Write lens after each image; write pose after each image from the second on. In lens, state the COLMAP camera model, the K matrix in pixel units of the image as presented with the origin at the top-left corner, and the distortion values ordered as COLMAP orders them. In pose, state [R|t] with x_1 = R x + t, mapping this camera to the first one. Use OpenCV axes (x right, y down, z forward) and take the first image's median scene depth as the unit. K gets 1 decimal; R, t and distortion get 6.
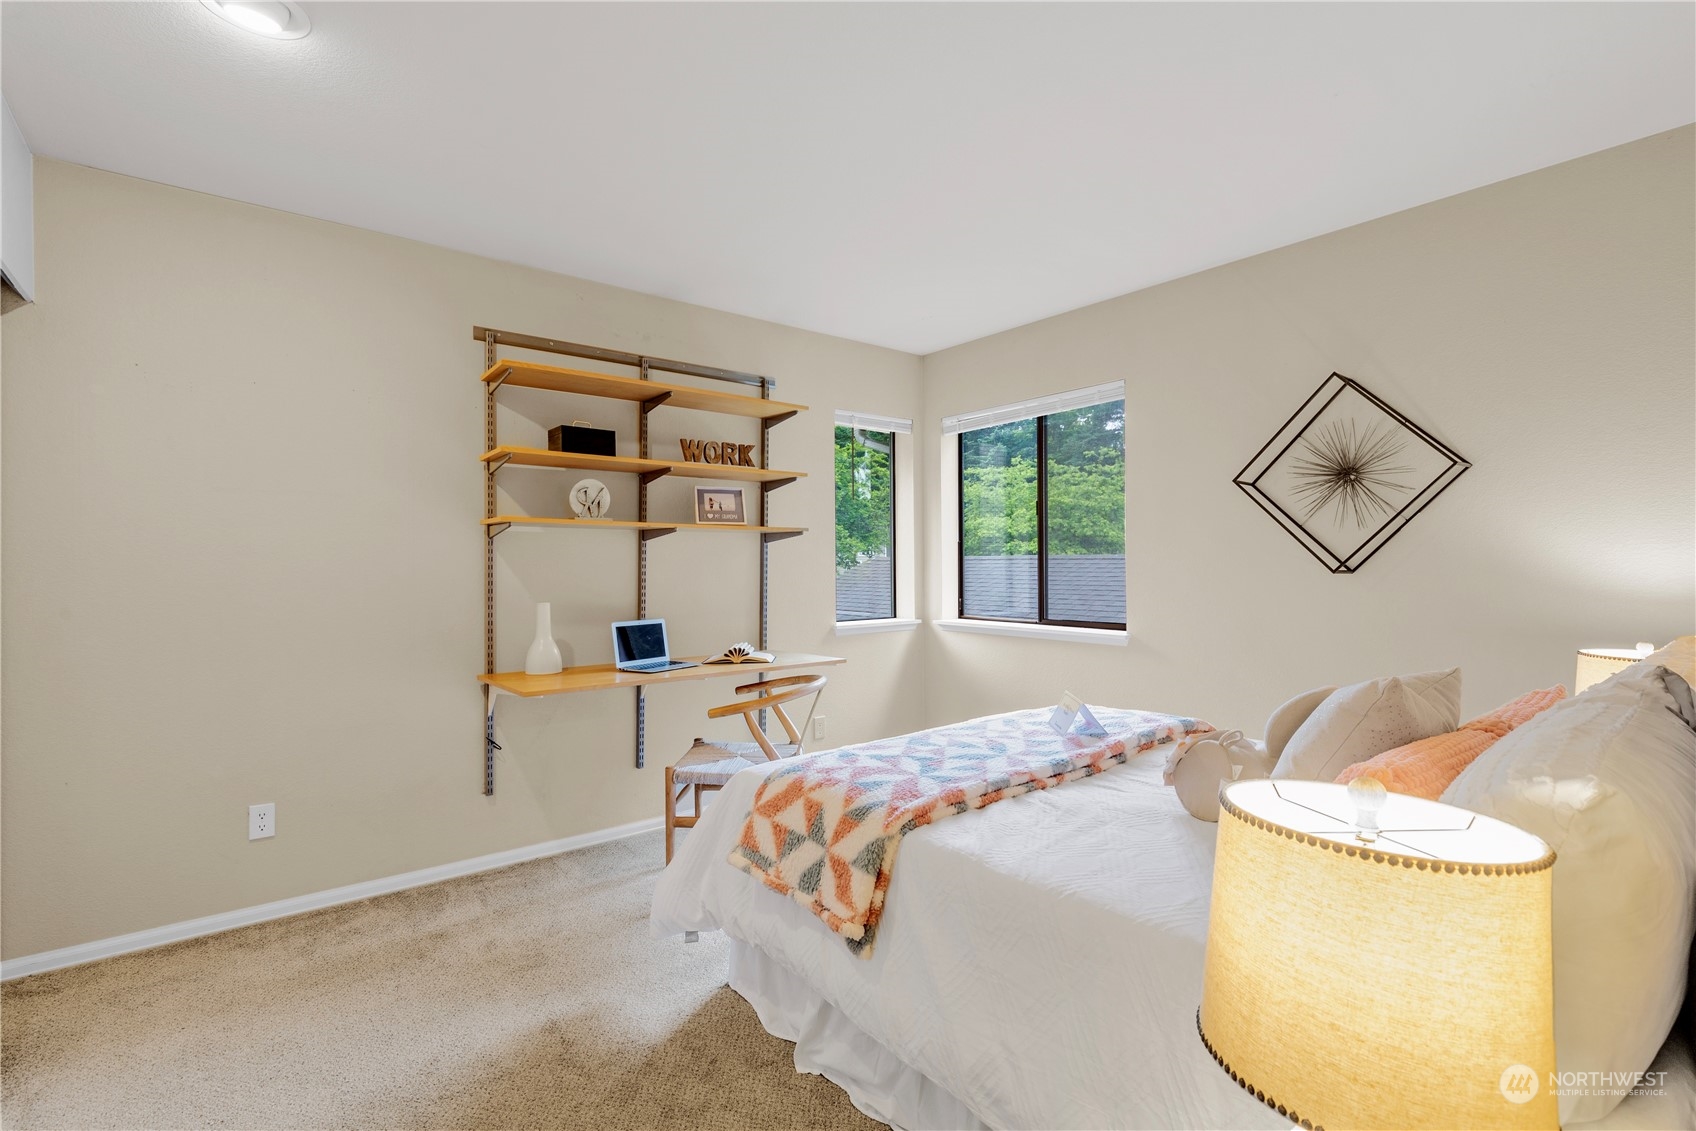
lens RADIAL K [[790.4, 0, 859.7], [0, 790.4, 572.2], [0, 0, 1]] dist [0.002130, 0.001309]
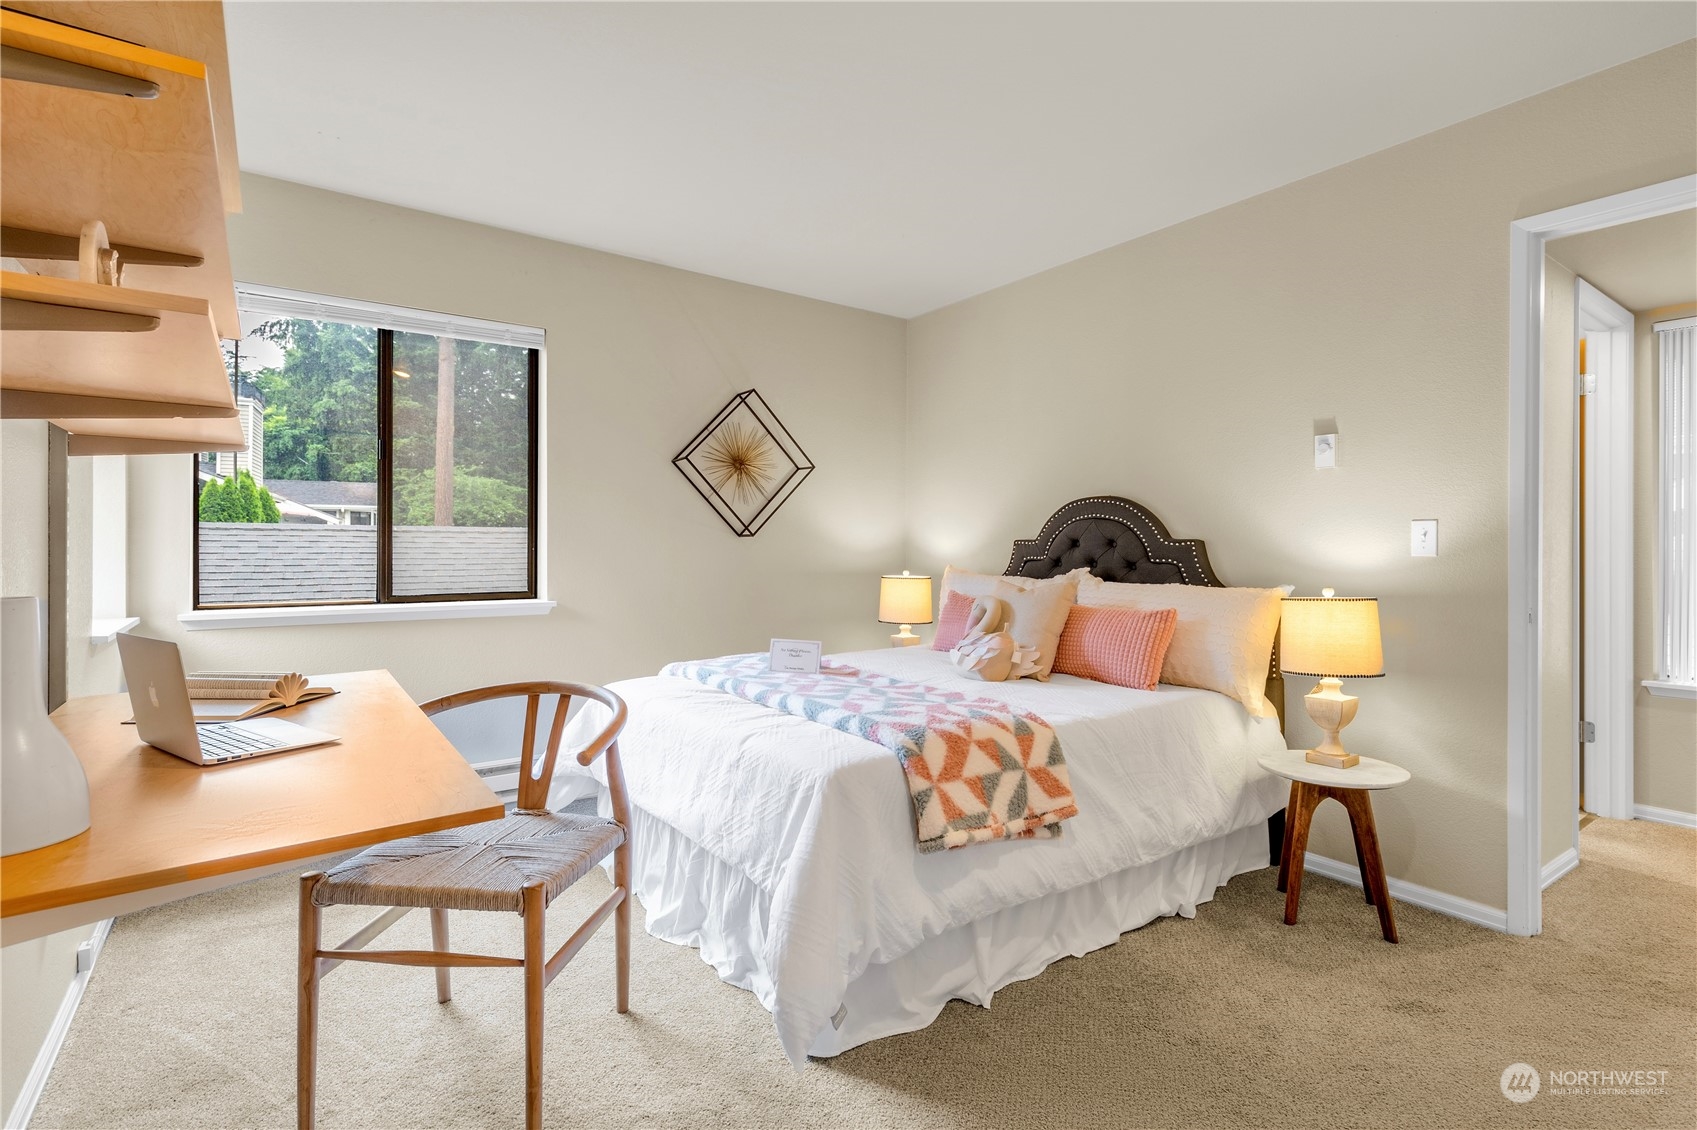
lens RADIAL K [[793.2, 0, 848.7], [0, 793.2, 542.3], [0, 0, 1]] dist [0.001543, 0.000303]
pose [[0.058457, 0.004664, 0.998279, -0.738538], [0.008682, 0.999949, -0.005181, 0.021427], [-0.998252, 0.008970, 0.058414, 0.739030]]
